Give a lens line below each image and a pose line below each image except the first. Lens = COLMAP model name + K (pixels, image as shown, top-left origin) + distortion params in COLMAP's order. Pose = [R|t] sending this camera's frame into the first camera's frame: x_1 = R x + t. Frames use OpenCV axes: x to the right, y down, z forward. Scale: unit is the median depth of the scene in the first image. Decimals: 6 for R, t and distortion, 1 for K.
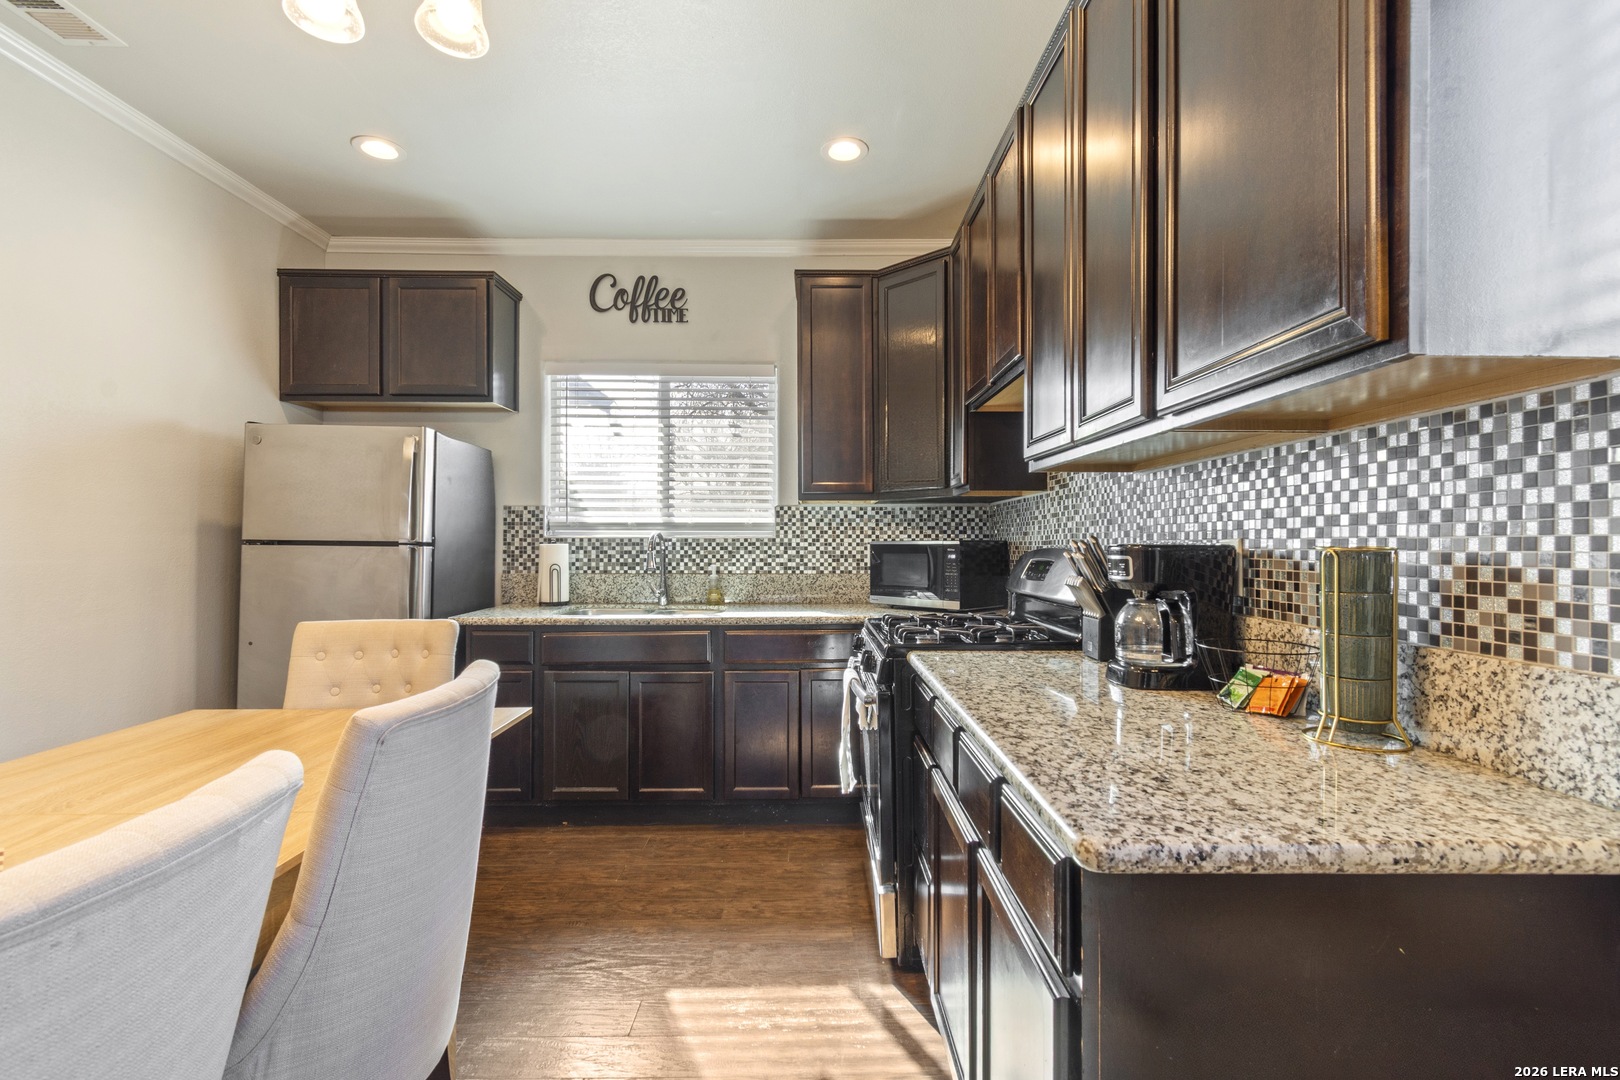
lens RADIAL K [[732.9, 0, 817.6], [0, 732.9, 540.3], [0, 0, 1]] dist [0.001954, 0.000509]
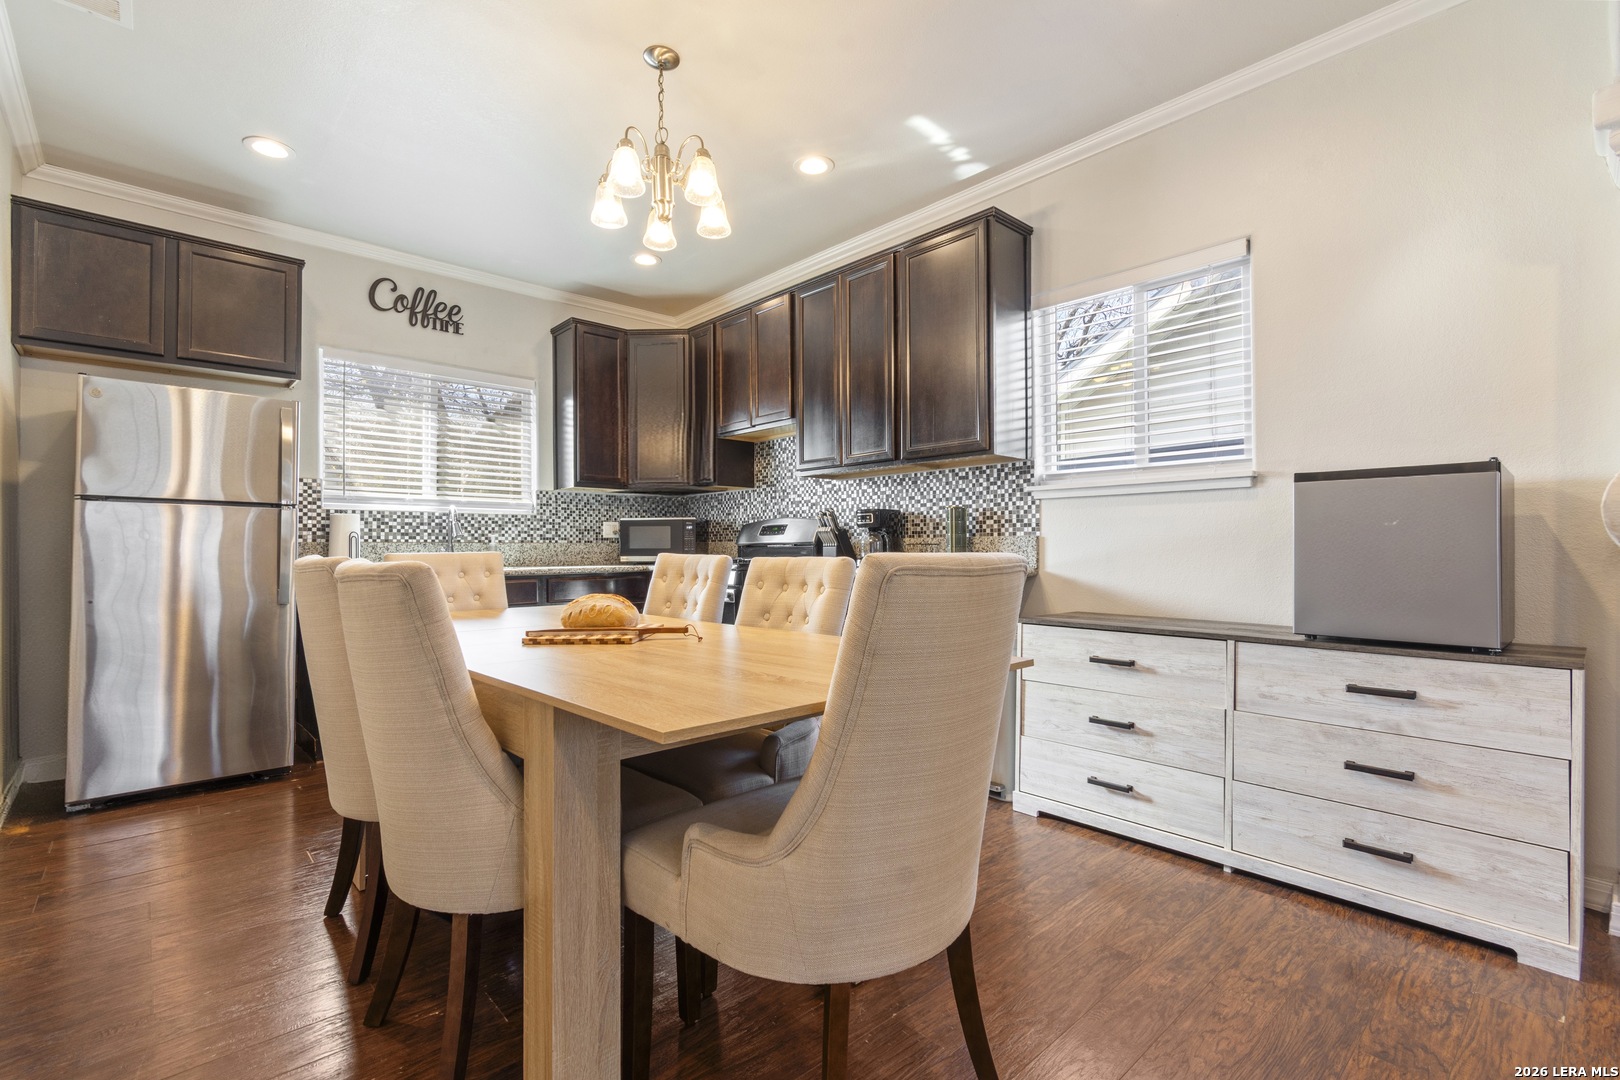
lens RADIAL K [[732.9, 0, 817.6], [0, 732.9, 540.3], [0, 0, 1]] dist [0.001954, 0.000509]
pose [[0.741581, 0.005446, 0.670841, -0.751850], [0.002973, 0.999931, -0.011404, 0.077424], [-0.670857, 0.010451, 0.741513, -0.387470]]
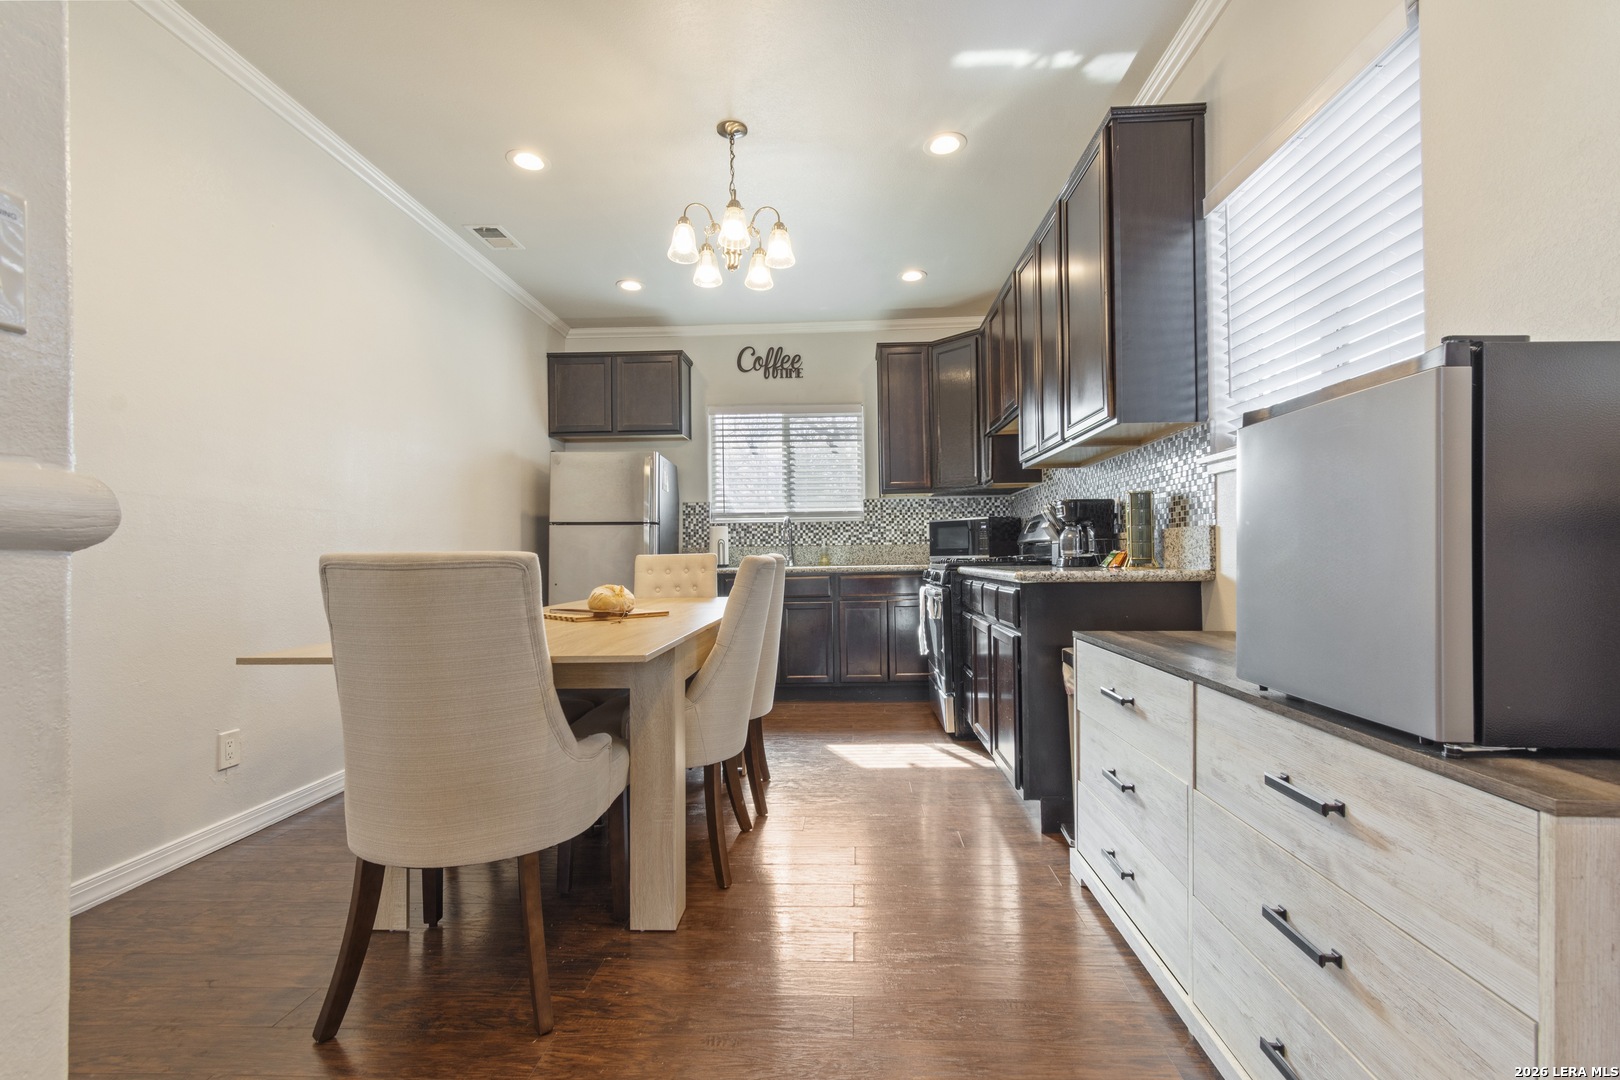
lens RADIAL K [[722.9, 0, 814.6], [0, 722.9, 549.3], [0, 0, 1]] dist [0.001055, 0.000267]
pose [[0.998130, -0.014735, -0.059320, -0.096616], [0.014341, 0.999872, -0.007056, 0.085679], [0.059416, 0.006192, 0.998214, -0.631613]]
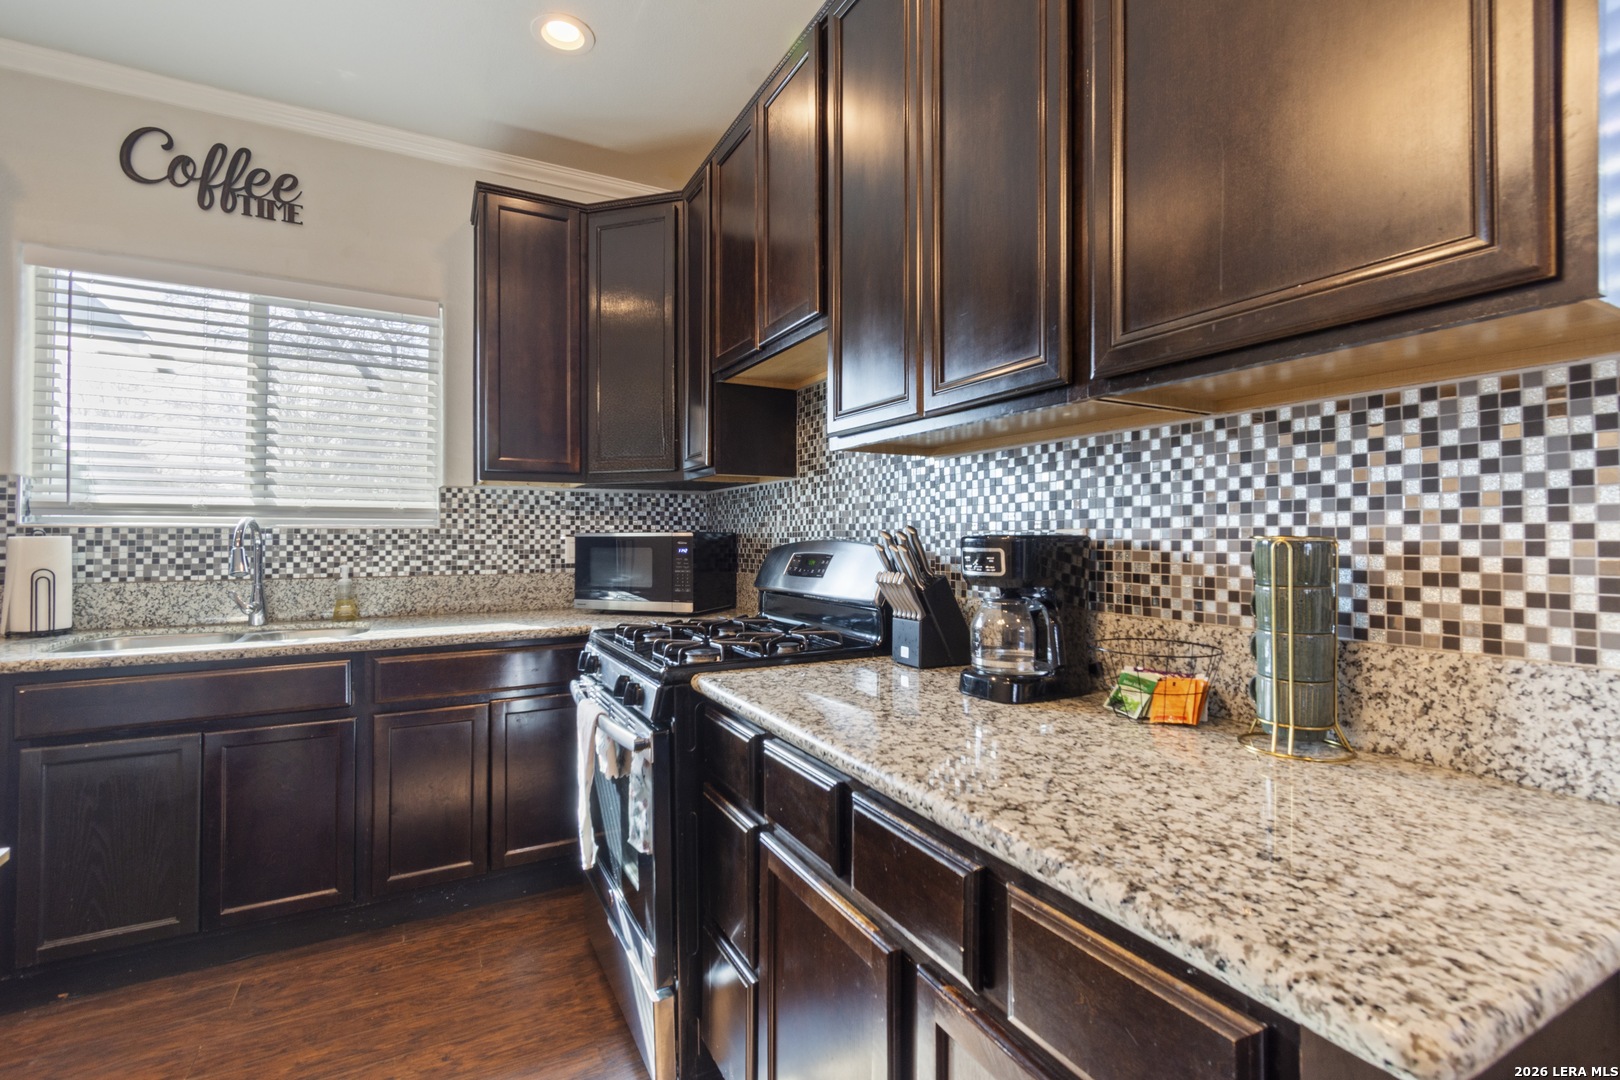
lens RADIAL K [[732.8, 0, 815.1], [0, 732.8, 526.6], [0, 0, 1]] dist [0.001736, 0.000018]
pose [[0.884956, 0.006069, 0.465636, -0.090526], [-0.001257, 0.999943, -0.010644, 0.003106], [-0.465674, 0.008834, 0.884912, 0.191806]]
